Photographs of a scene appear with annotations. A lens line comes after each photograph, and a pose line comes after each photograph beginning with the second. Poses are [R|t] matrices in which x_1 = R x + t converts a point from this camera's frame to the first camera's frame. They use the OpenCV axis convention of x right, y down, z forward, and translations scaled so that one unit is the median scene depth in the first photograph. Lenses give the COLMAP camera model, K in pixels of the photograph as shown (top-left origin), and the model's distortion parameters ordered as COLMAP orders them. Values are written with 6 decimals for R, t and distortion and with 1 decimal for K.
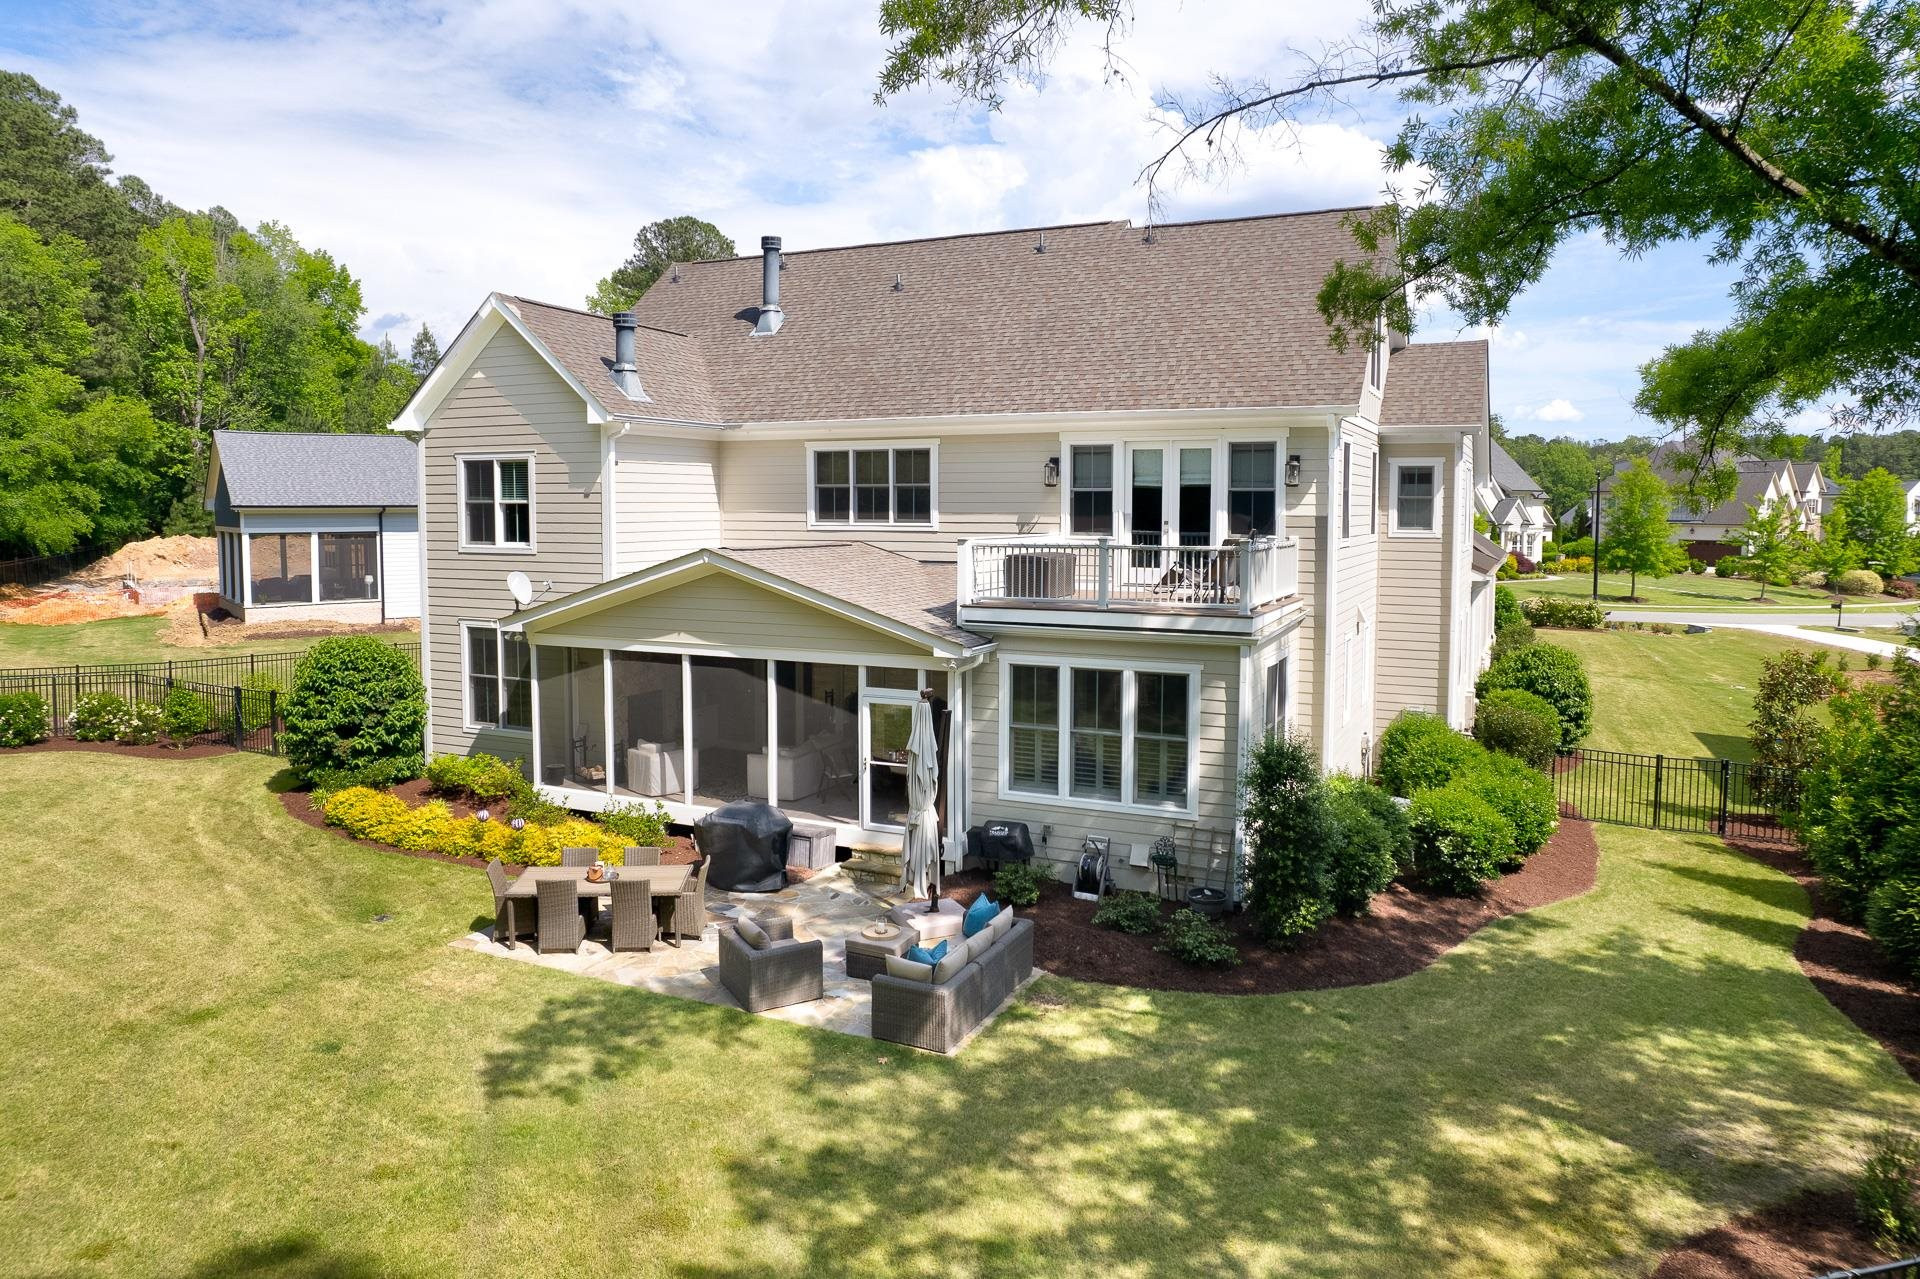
lens RADIAL K [[1236.0, 0, 956.3], [0, 1236.0, 640.7], [0, 0, 1]] dist [-0.003213, -0.000914]
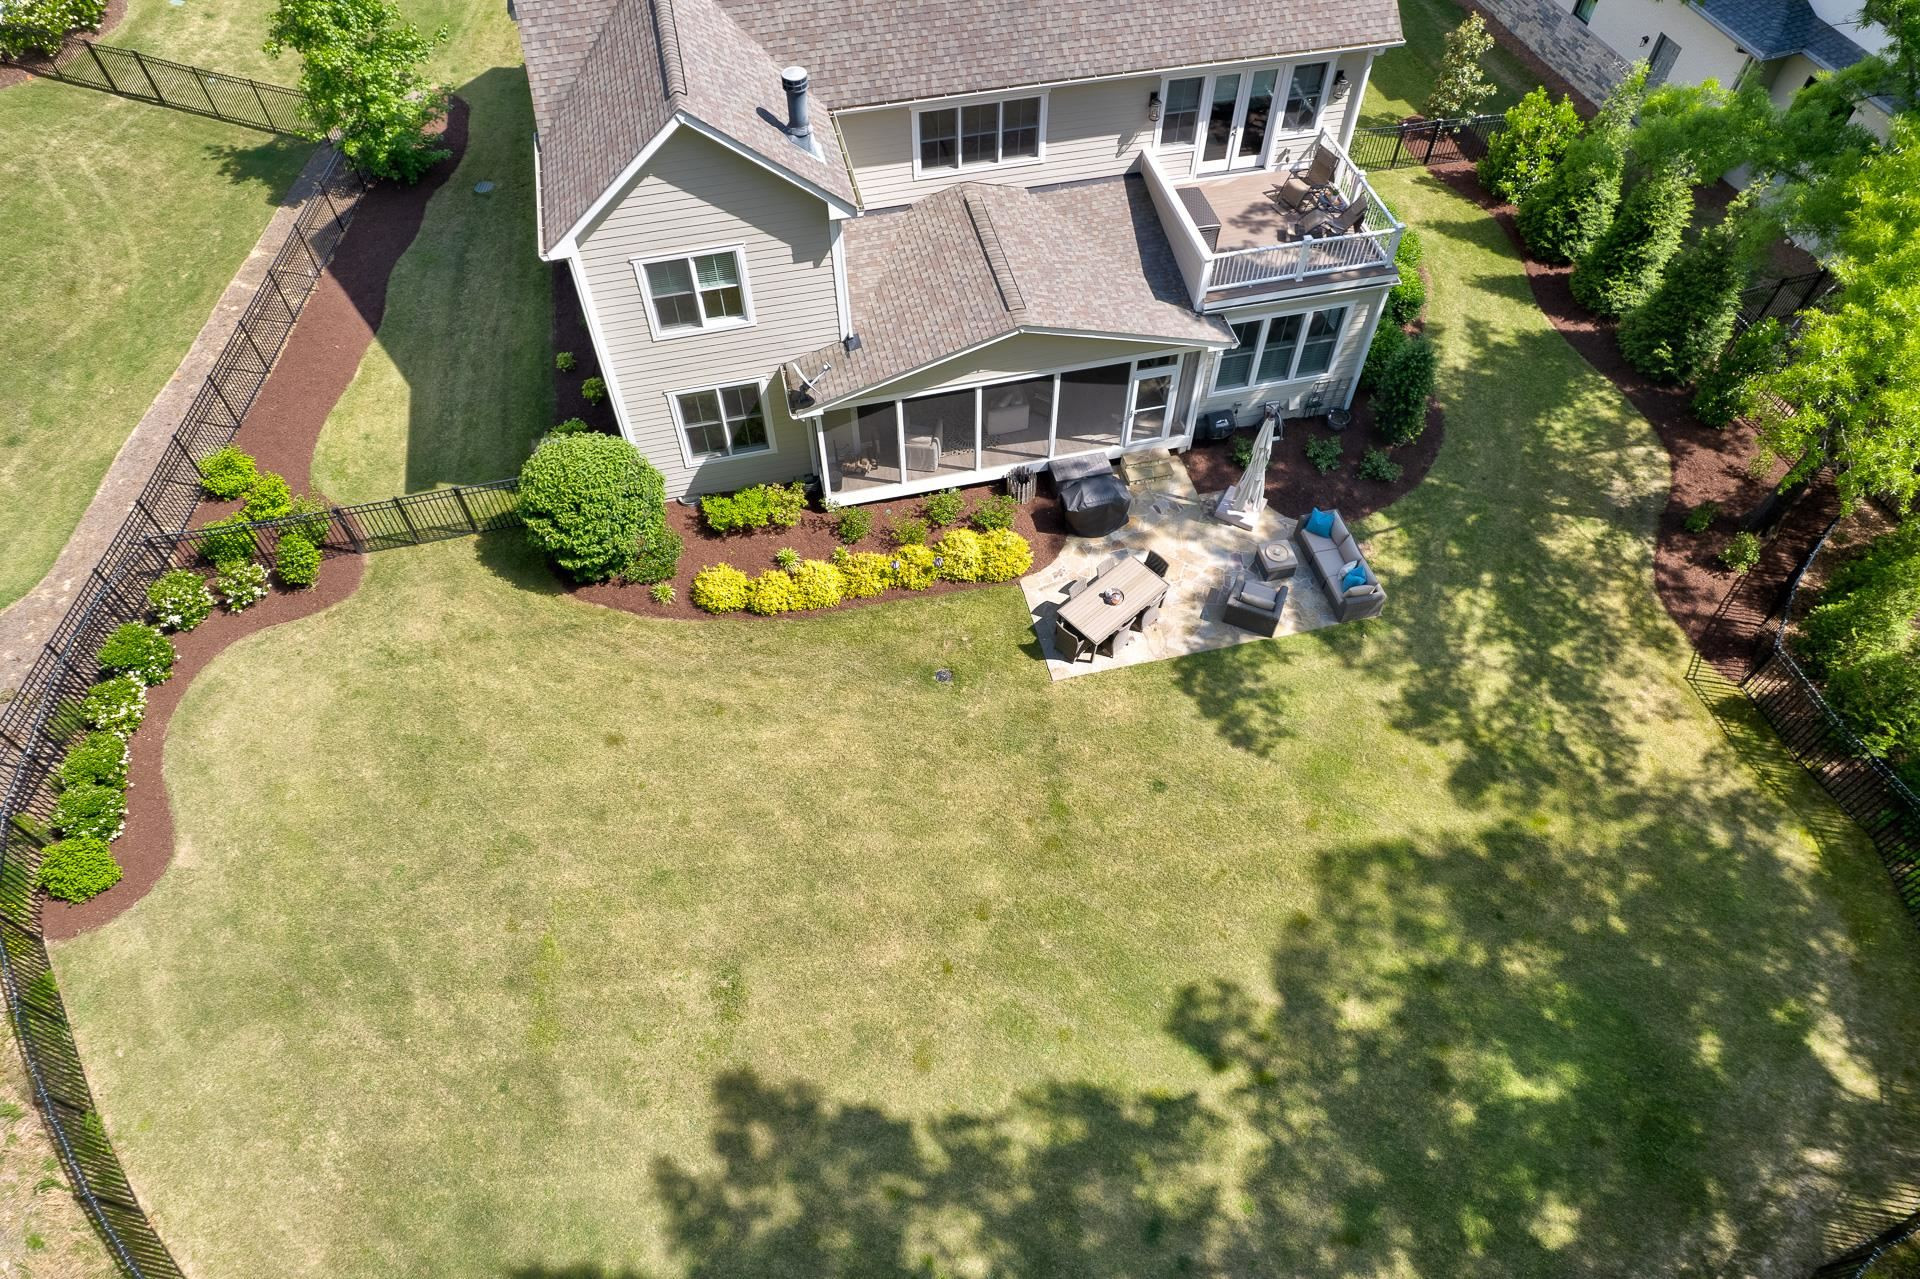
lens RADIAL K [[1236.0, 0, 956.3], [0, 1236.0, 621.9], [0, 0, 1]] dist [-0.003213, -0.000914]
pose [[0.768137, -0.521714, 0.371189, -1.351925], [0.051188, 0.627905, 0.776604, -1.327254], [-0.638237, -0.577538, 0.509023, 0.389431]]
